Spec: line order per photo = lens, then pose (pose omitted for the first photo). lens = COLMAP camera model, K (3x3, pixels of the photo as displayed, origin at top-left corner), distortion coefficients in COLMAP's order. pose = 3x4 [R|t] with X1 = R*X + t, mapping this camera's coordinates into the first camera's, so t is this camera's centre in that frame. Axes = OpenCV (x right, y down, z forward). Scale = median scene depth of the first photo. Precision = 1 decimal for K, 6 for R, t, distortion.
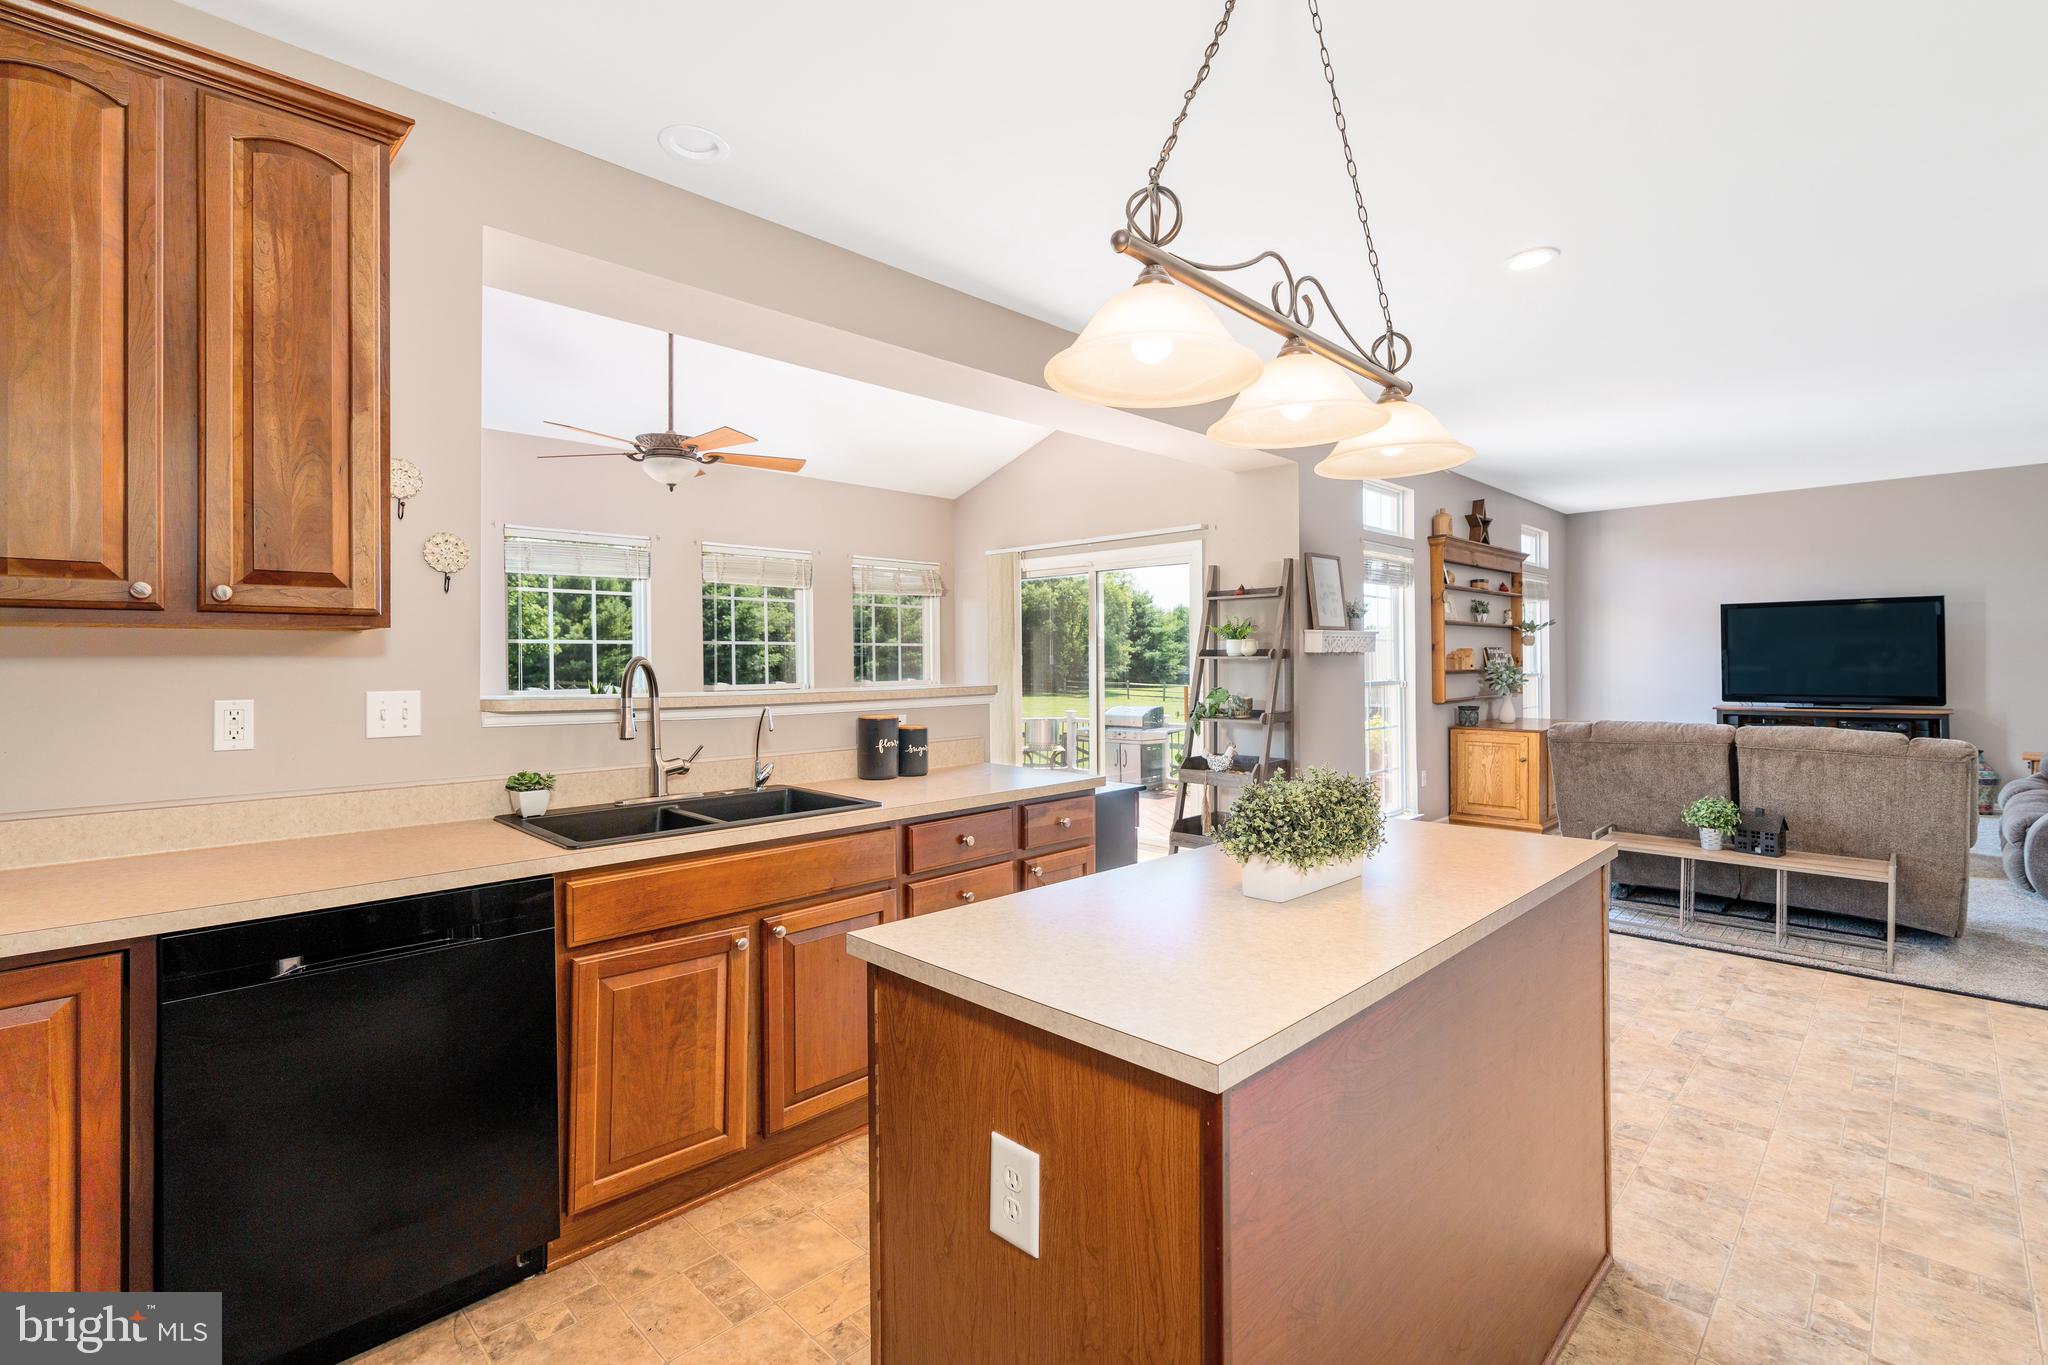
lens RADIAL K [[938.0, 0, 1036.3], [0, 938.0, 663.9], [0, 0, 1]] dist [0.004518, 0.000577]
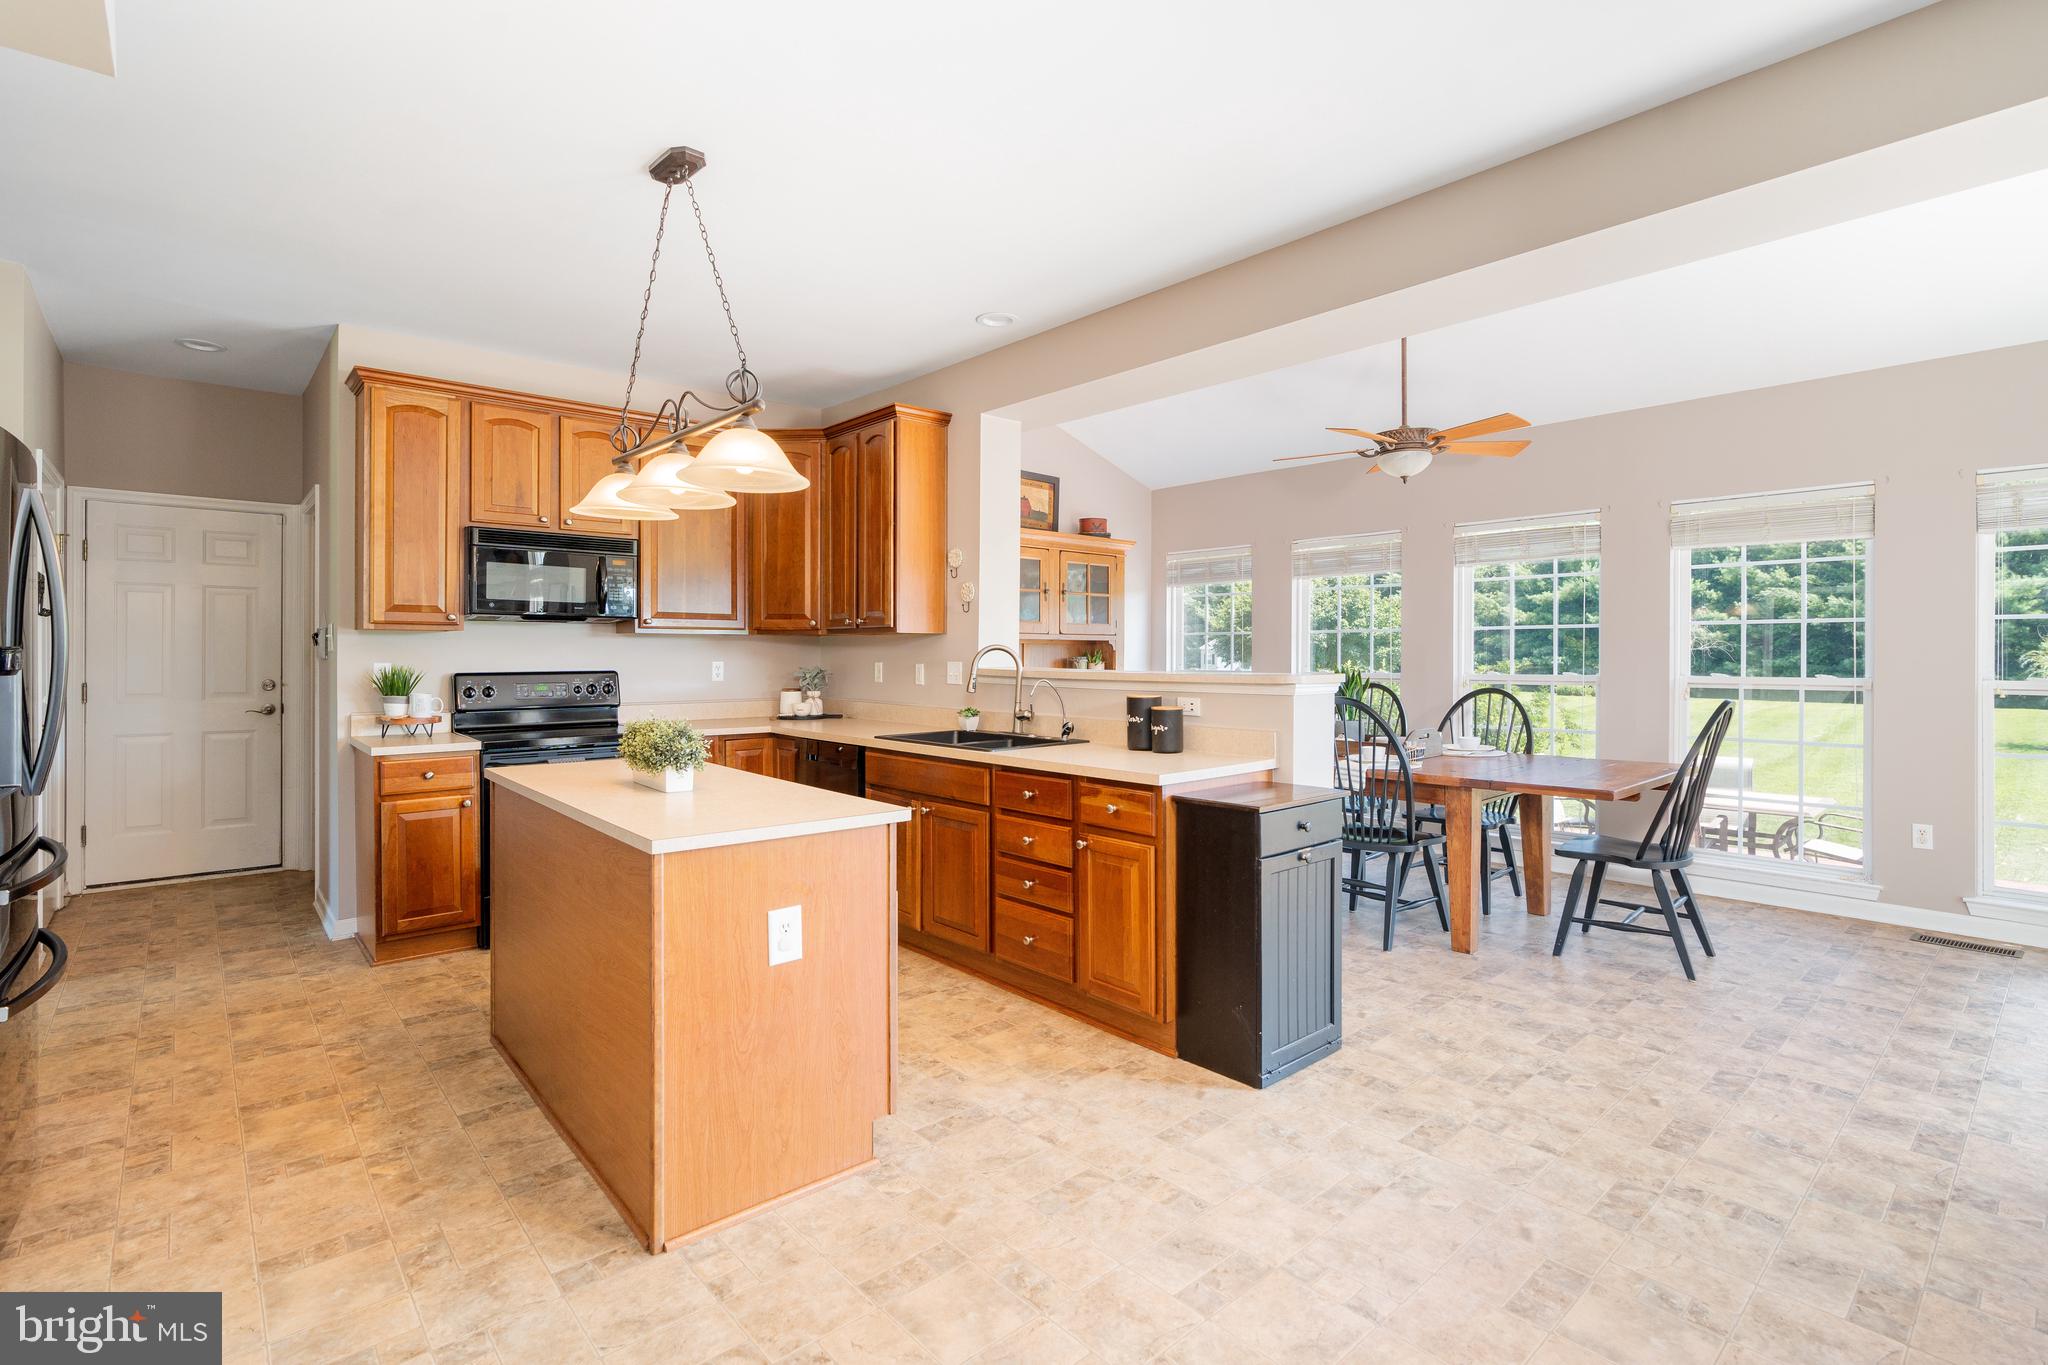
lens RADIAL K [[938.0, 0, 1032.5], [0, 938.0, 639.8], [0, 0, 1]] dist [0.004518, 0.000577]
pose [[-0.074154, 0.007173, -0.997221, 0.499426], [-0.006295, 0.999951, 0.007660, -0.011418], [0.997227, 0.006845, -0.074105, 0.490700]]
